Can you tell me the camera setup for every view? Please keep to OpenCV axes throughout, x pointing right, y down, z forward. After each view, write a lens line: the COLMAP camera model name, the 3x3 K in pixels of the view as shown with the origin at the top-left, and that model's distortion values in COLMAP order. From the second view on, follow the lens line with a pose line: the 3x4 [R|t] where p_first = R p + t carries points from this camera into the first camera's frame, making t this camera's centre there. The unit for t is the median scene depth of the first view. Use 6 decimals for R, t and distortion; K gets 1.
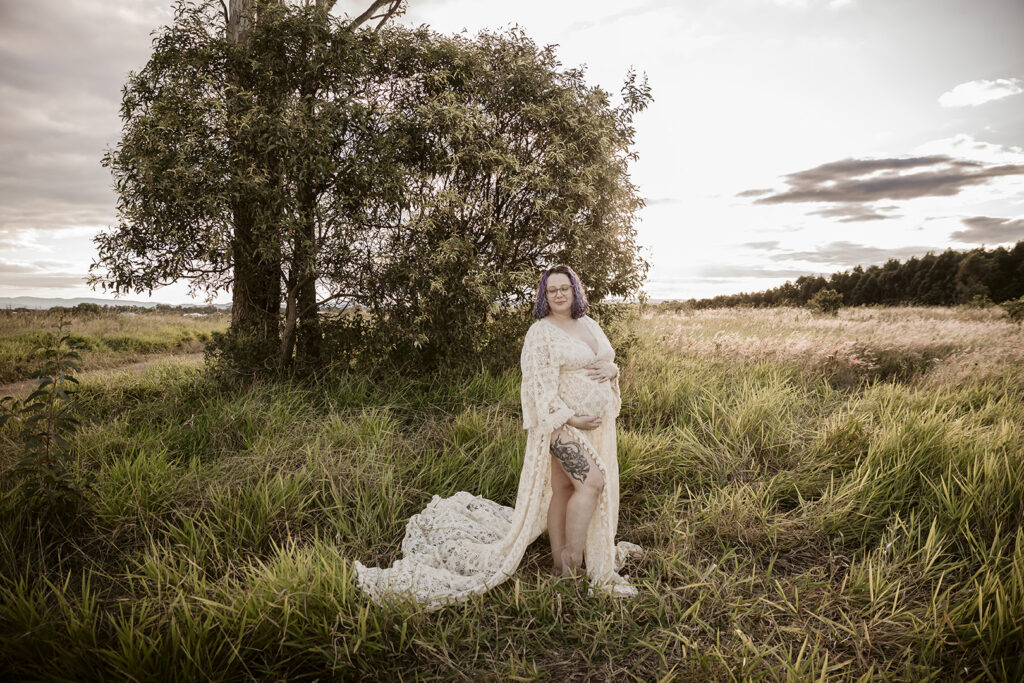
lens RADIAL K [[701.6, 0, 512.0], [0, 701.6, 341.5], [0, 0, 1]] dist [-0.009598, -0.001144]
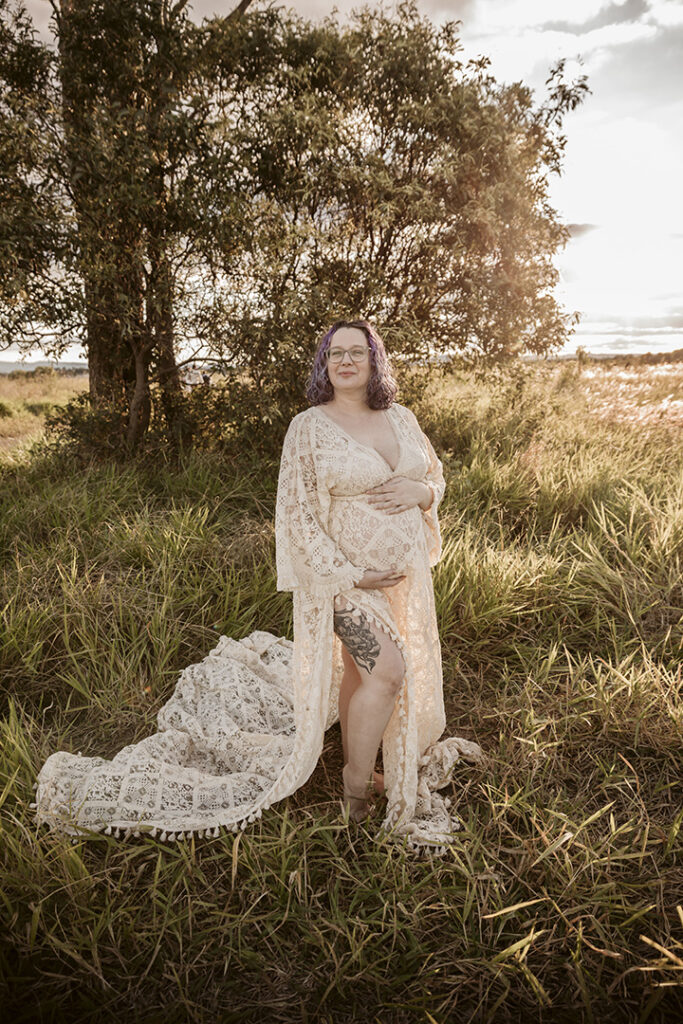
lens RADIAL K [[701.6, 0, 341.5], [0, 701.6, 512.0], [0, 0, 1]] dist [-0.009598, -0.001144]
pose [[0.988227, 0.018417, -0.151883, 0.075492], [0.005669, 0.987638, 0.156649, -0.017550], [0.152890, -0.155666, 0.975906, 0.180458]]
